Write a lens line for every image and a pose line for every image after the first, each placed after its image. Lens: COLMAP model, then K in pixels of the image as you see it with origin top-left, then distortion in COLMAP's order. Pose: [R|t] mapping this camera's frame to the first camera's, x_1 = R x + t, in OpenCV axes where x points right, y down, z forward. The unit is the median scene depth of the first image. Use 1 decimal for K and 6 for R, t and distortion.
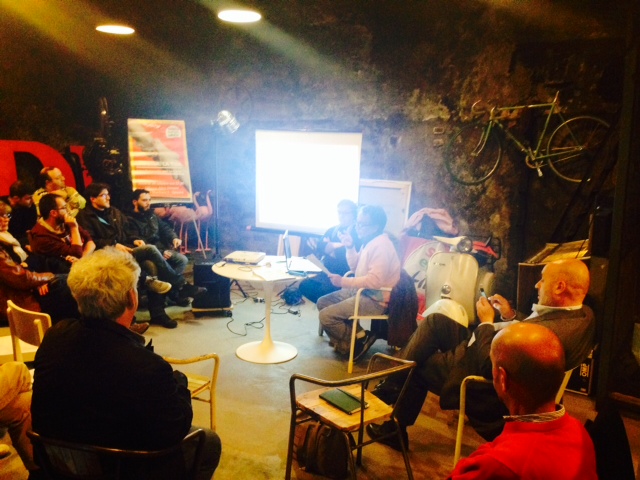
lens RADIAL K [[595.2, 0, 320.0], [0, 595.2, 240.0], [0, 0, 1]] dist [0.166500, -0.272080]
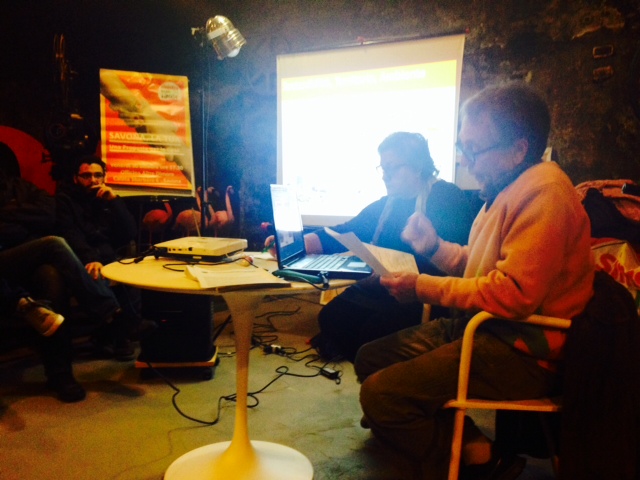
lens RADIAL K [[595.2, 0, 320.0], [0, 595.2, 240.0], [0, 0, 1]] dist [0.166500, -0.272080]
pose [[0.989837, 0.001013, -0.142204, 0.018148], [-0.013519, 0.996116, -0.087009, 0.044160], [0.141564, 0.088047, 0.986006, 0.417168]]
